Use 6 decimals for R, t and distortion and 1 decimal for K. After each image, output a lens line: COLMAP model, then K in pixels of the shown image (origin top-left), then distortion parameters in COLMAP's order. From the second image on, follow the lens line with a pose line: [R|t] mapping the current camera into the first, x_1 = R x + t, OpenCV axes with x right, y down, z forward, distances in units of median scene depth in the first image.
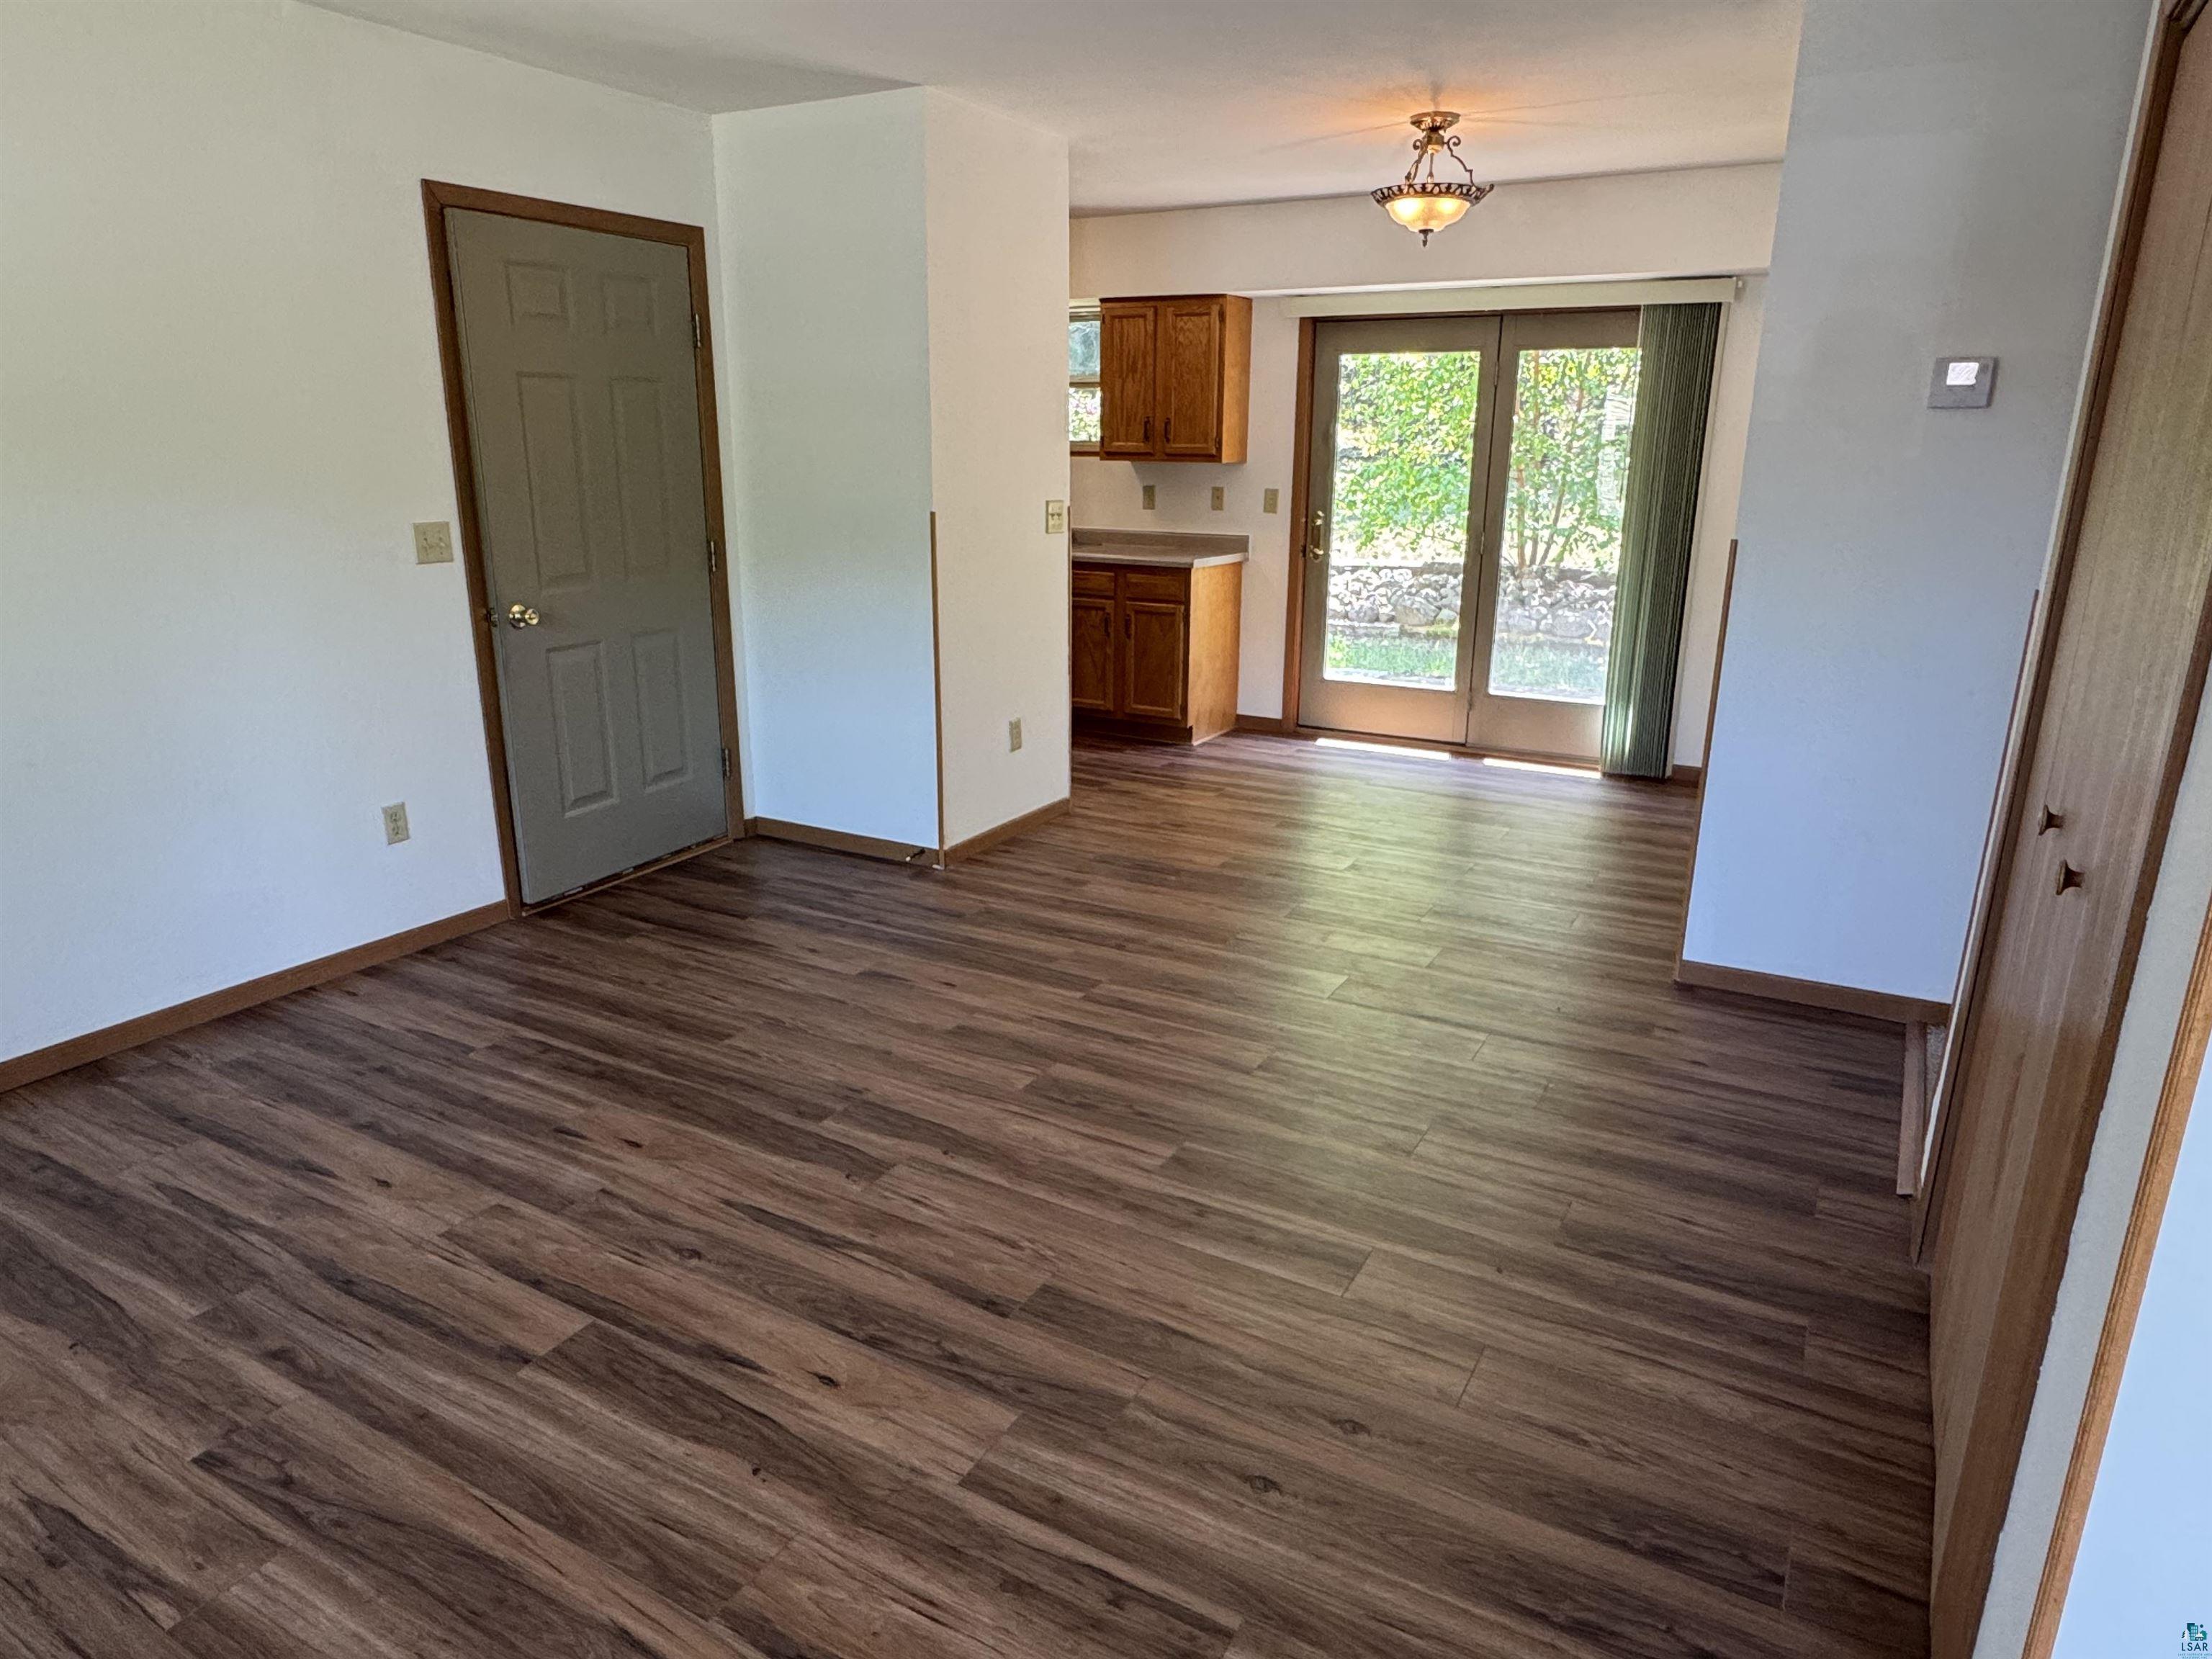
lens RADIAL K [[1357.0, 0, 1106.0], [0, 1357.0, 829.5], [0, 0, 1]] dist [0.005621, 0.000946]
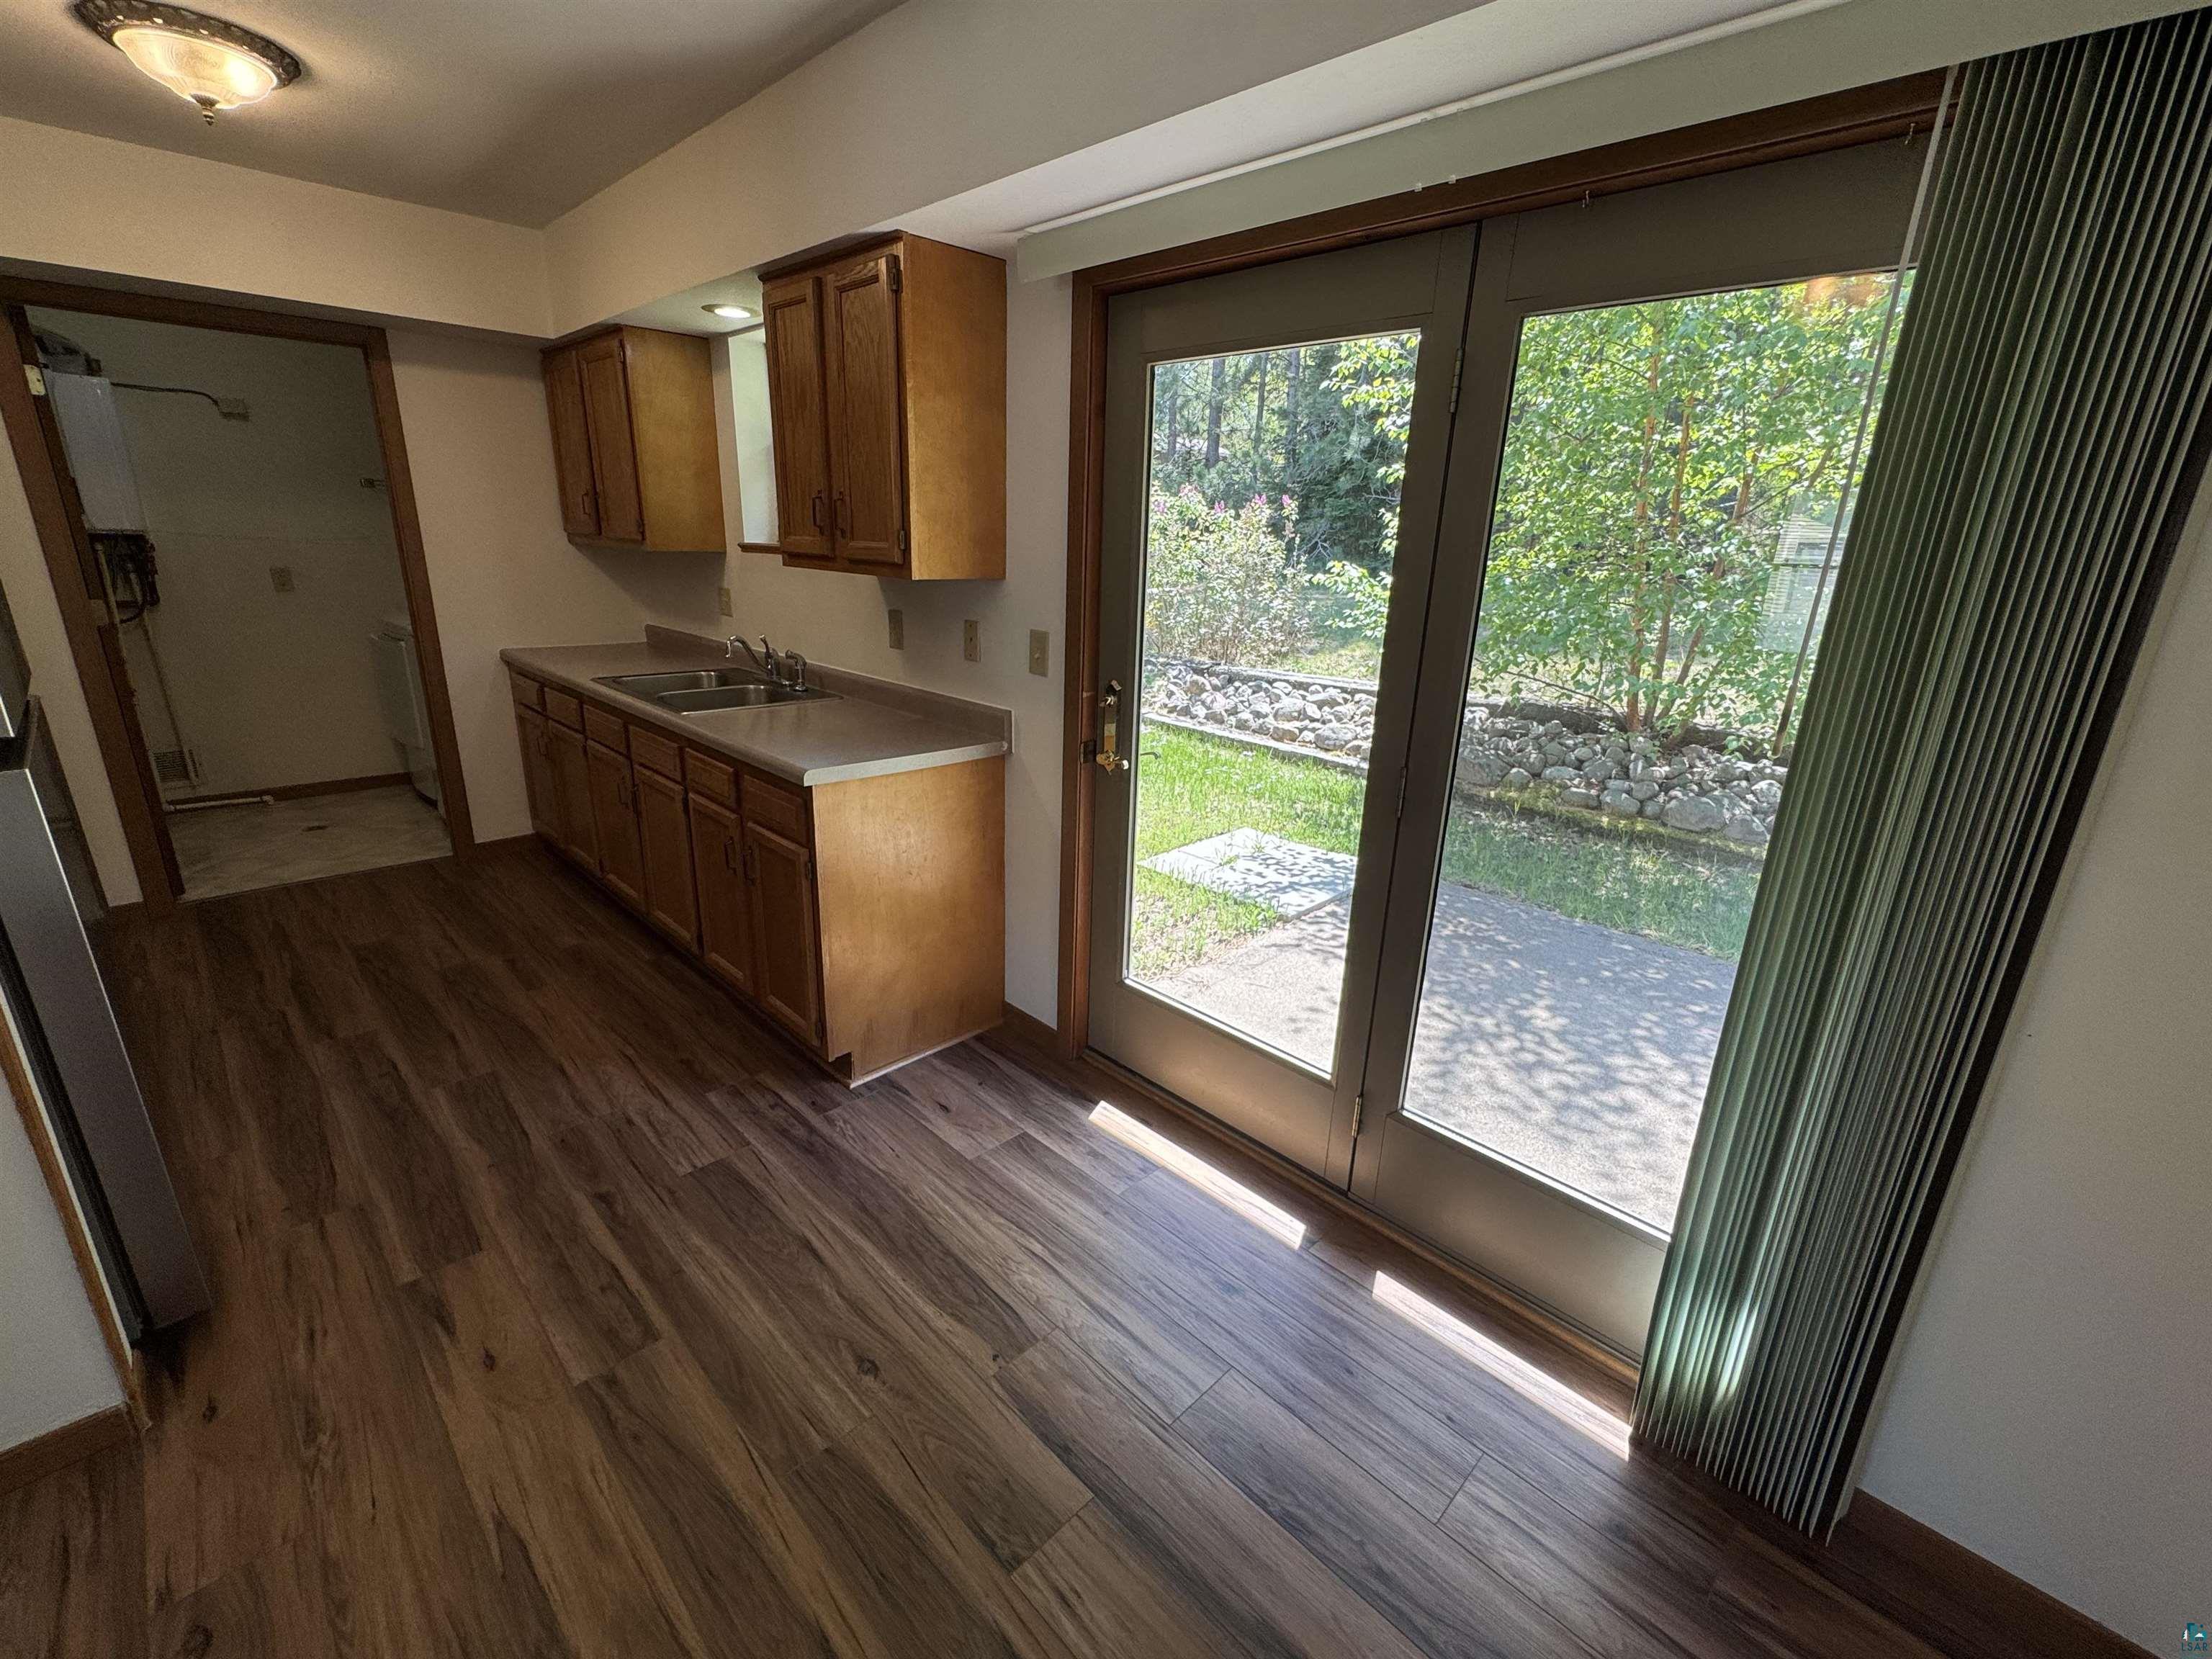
lens RADIAL K [[949.0, 0, 1106.0], [0, 949.0, 829.5], [0, 0, 1]] dist [-0.000884, -0.000072]
pose [[0.964947, 0.099391, -0.242895, 0.056975], [-0.095452, 0.995041, 0.027963, -0.043326], [0.244470, -0.003798, 0.969649, 0.150254]]
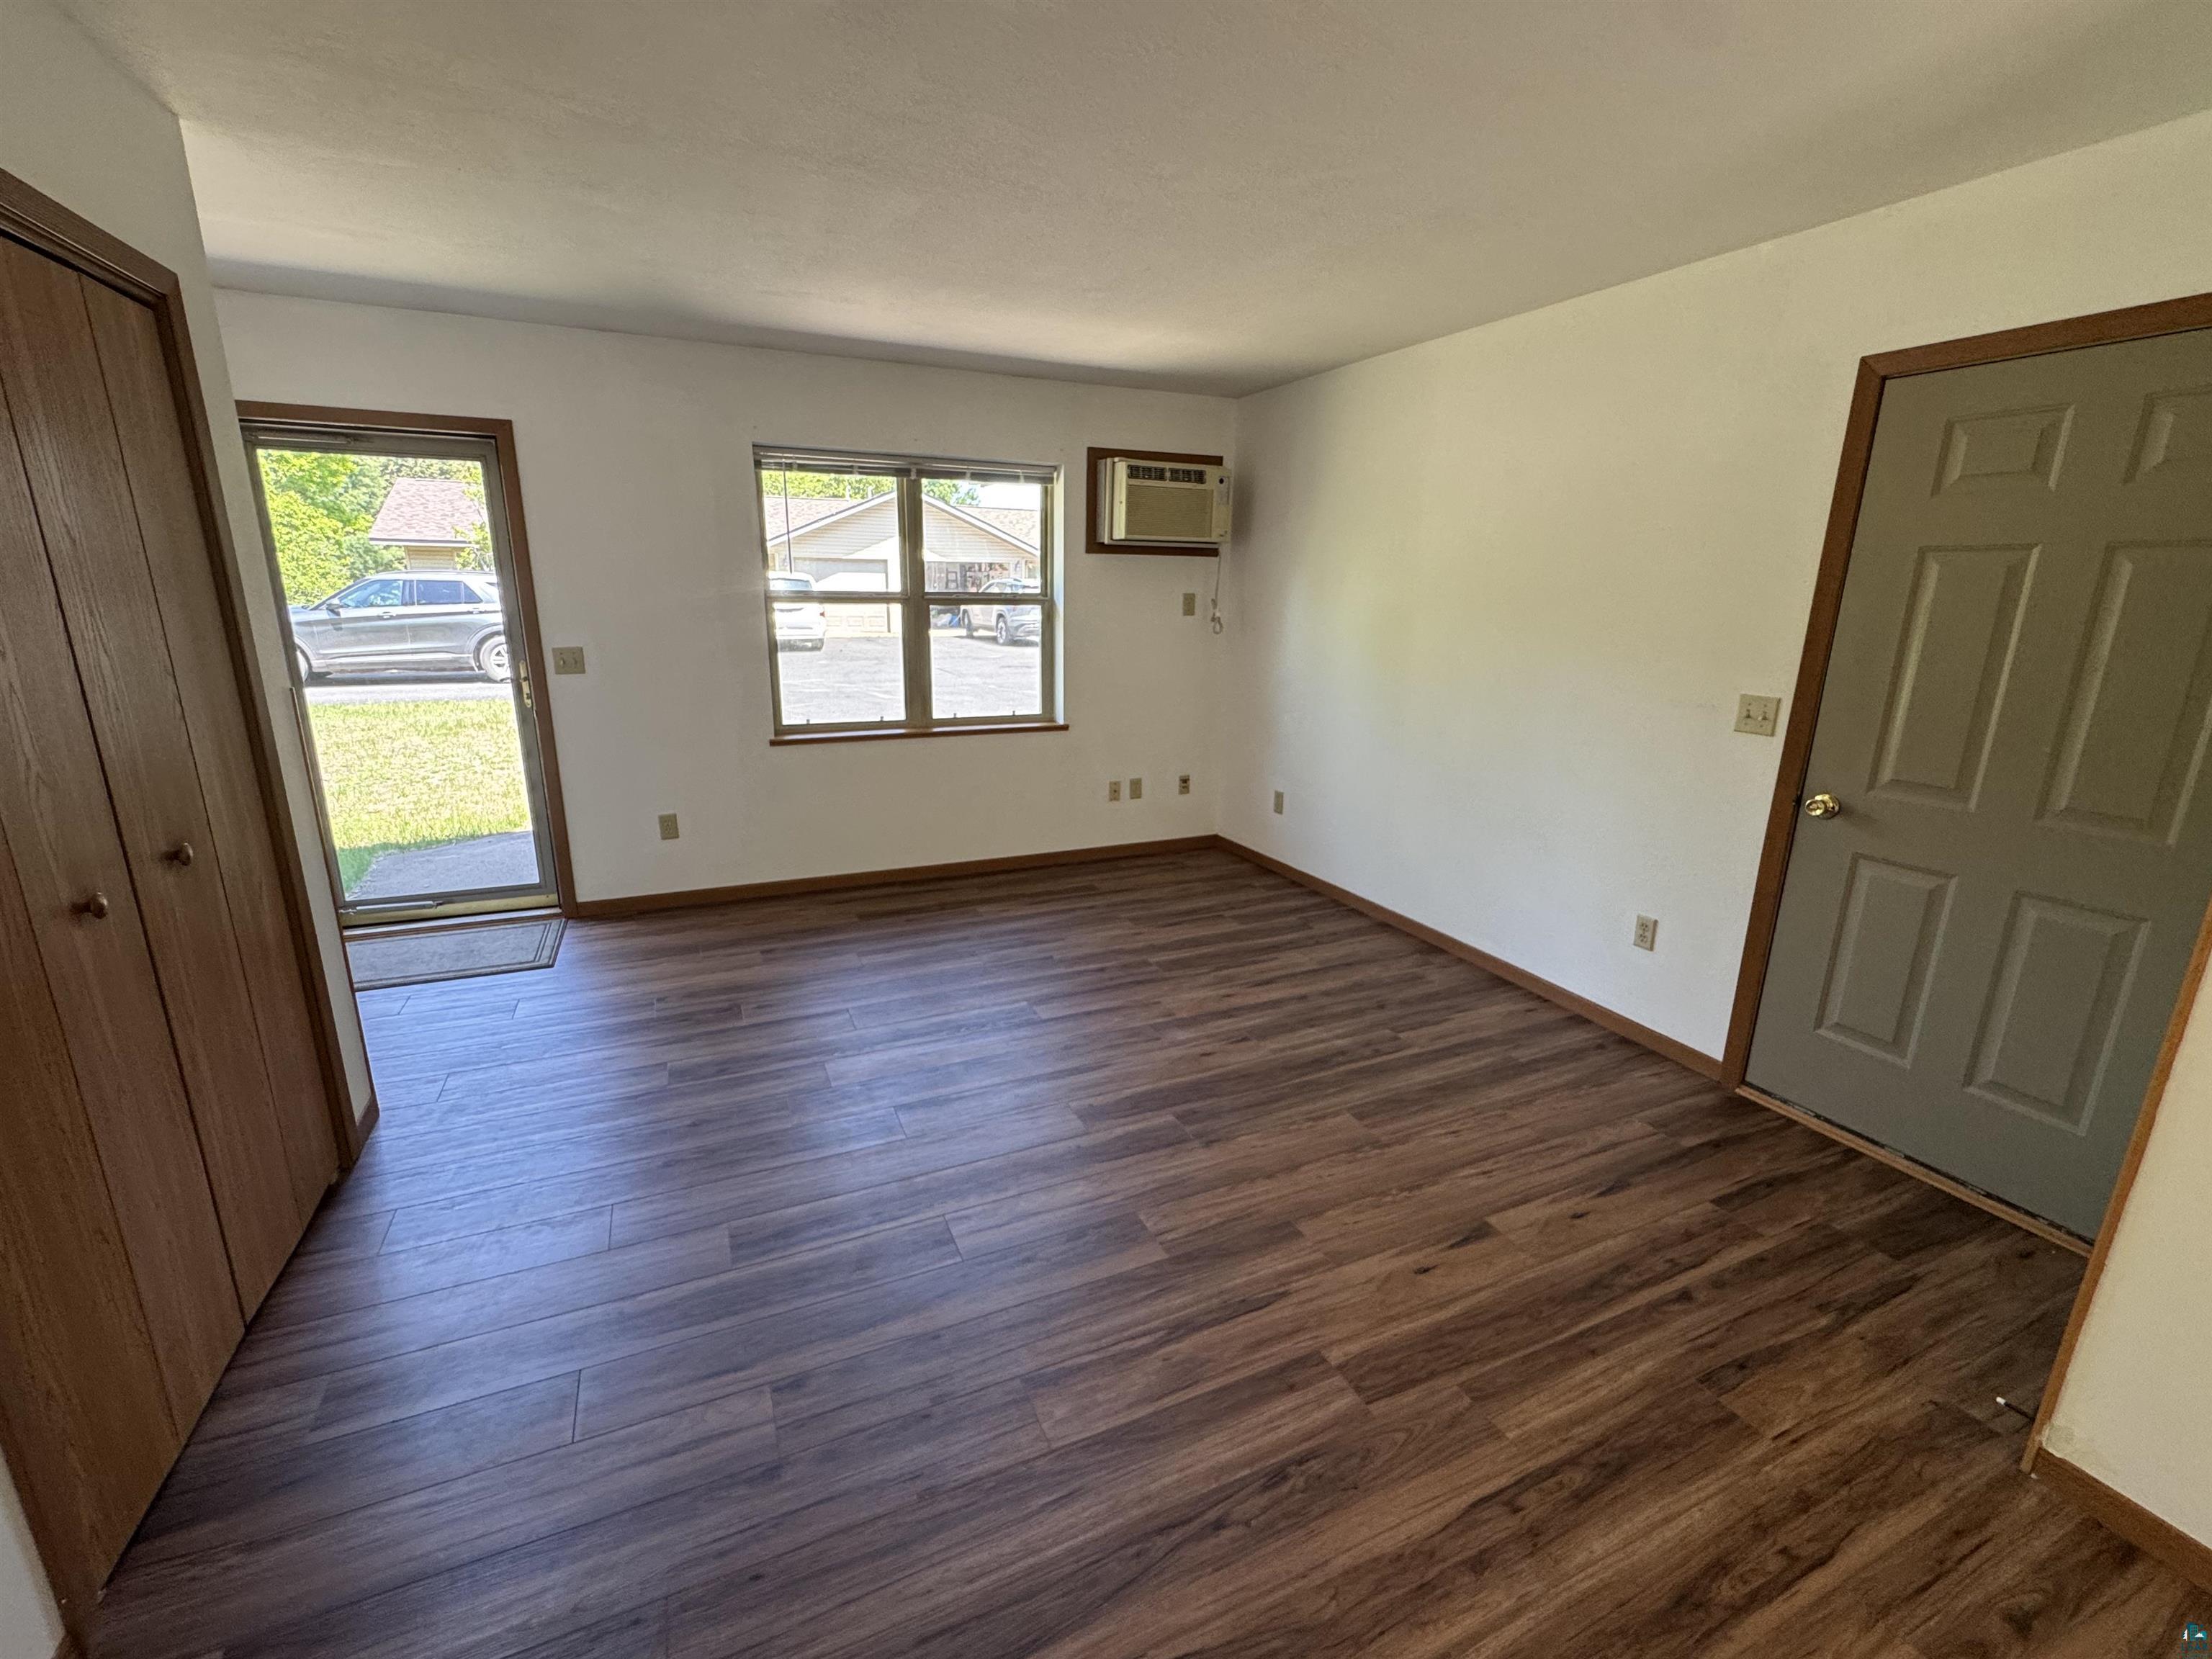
lens RADIAL K [[952.7, 0, 1106.0], [0, 952.7, 829.5], [0, 0, 1]] dist [0.000426, -0.000043]
pose [[-0.585527, 0.190801, -0.787879, 0.479839], [-0.247751, 0.883286, 0.398026, -0.364628], [0.771867, 0.428253, -0.469917, 1.205896]]
